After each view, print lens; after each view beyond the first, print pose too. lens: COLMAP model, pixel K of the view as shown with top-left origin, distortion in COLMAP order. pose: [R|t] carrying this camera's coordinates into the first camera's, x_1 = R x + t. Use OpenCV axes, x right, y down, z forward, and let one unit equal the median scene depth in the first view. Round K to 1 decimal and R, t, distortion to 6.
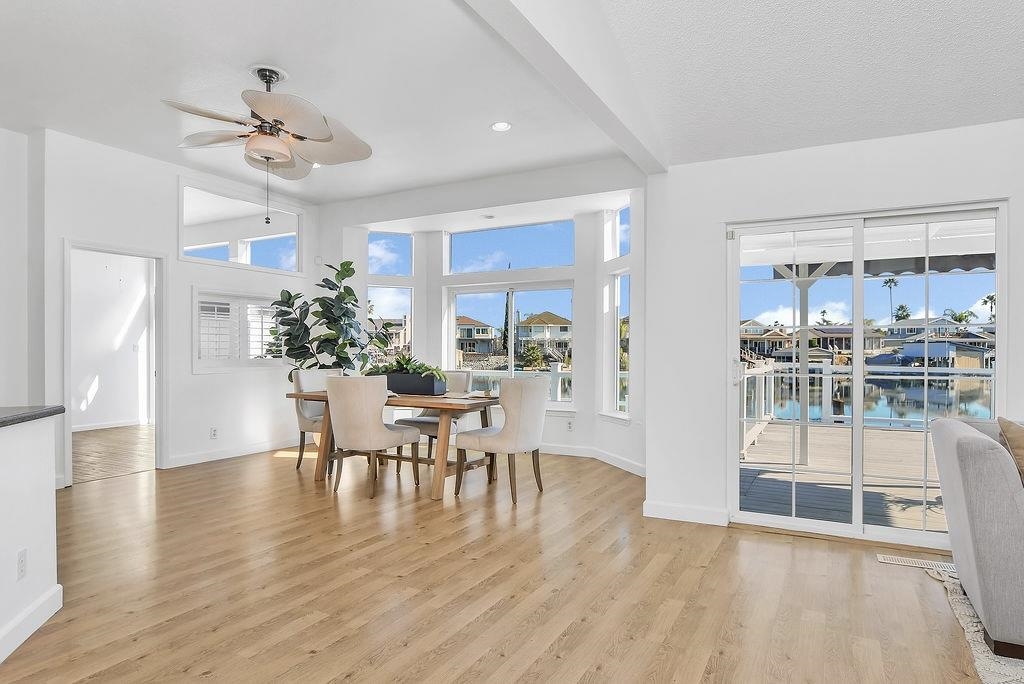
lens RADIAL K [[564.2, 0, 549.6], [0, 564.2, 345.5], [0, 0, 1]] dist [-0.006154, -0.000382]
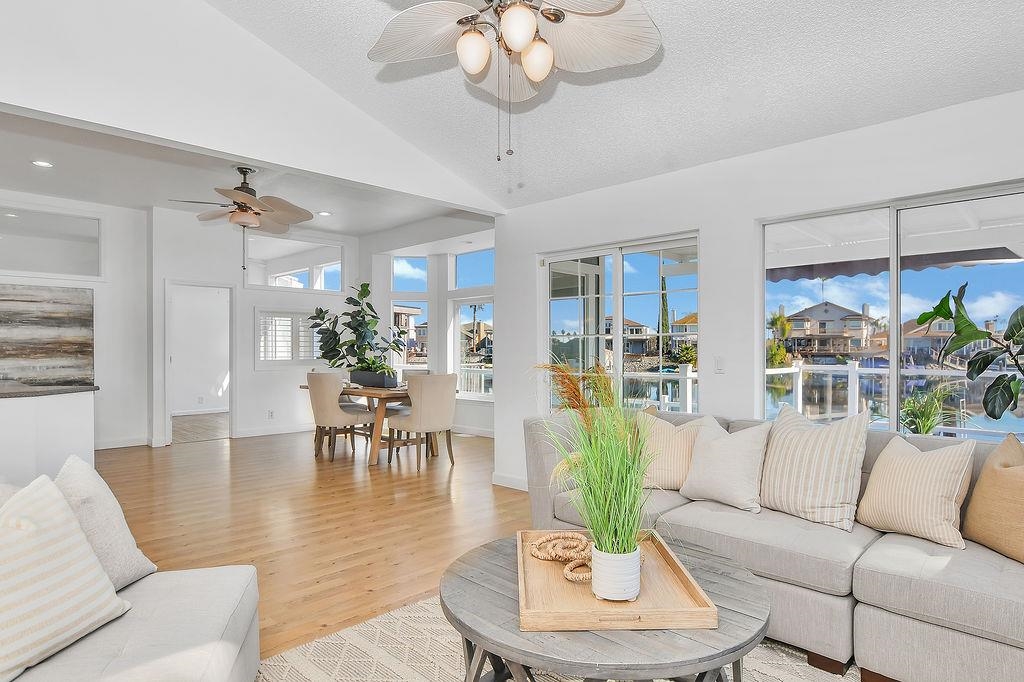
lens RADIAL K [[584.6, 0, 557.9], [0, 584.6, 345.8], [0, 0, 1]] dist [-0.007795, -0.000276]
pose [[0.960797, -0.004270, -0.277219, 0.422827], [0.004262, 0.999991, -0.000632, -0.004770], [0.277219, -0.000574, 0.960807, -0.149738]]
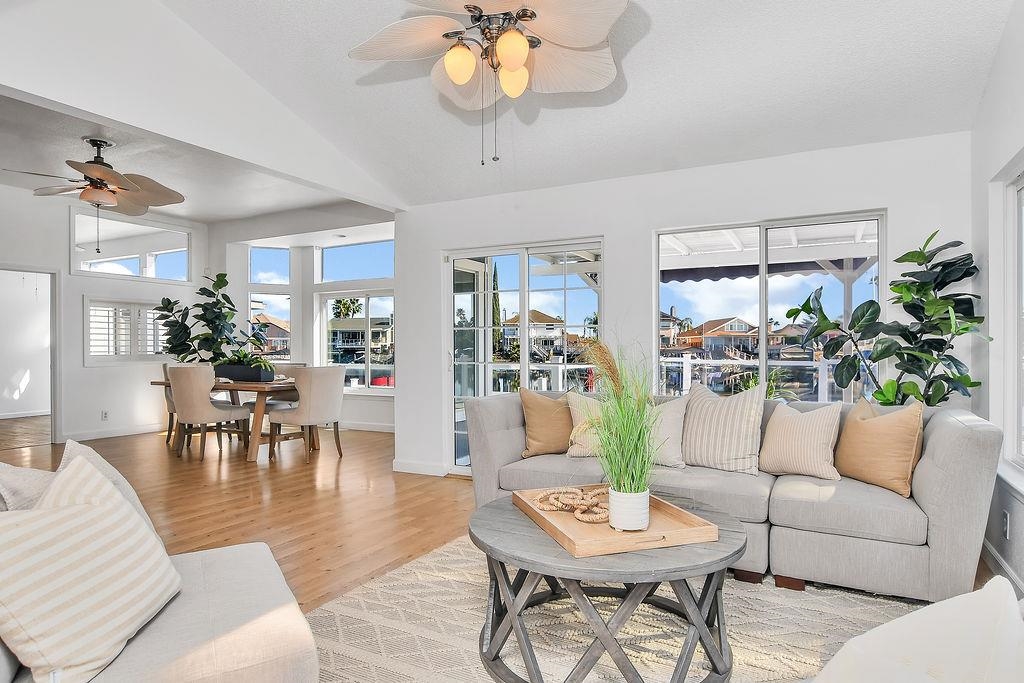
lens RADIAL K [[564.2, 0, 549.6], [0, 564.2, 345.0], [0, 0, 1]] dist [-0.006154, -0.000382]
pose [[0.999972, -0.003370, -0.006730, 0.346029], [0.003389, 0.999990, 0.002818, 0.002910], [0.006720, -0.002841, 0.999973, -0.196974]]
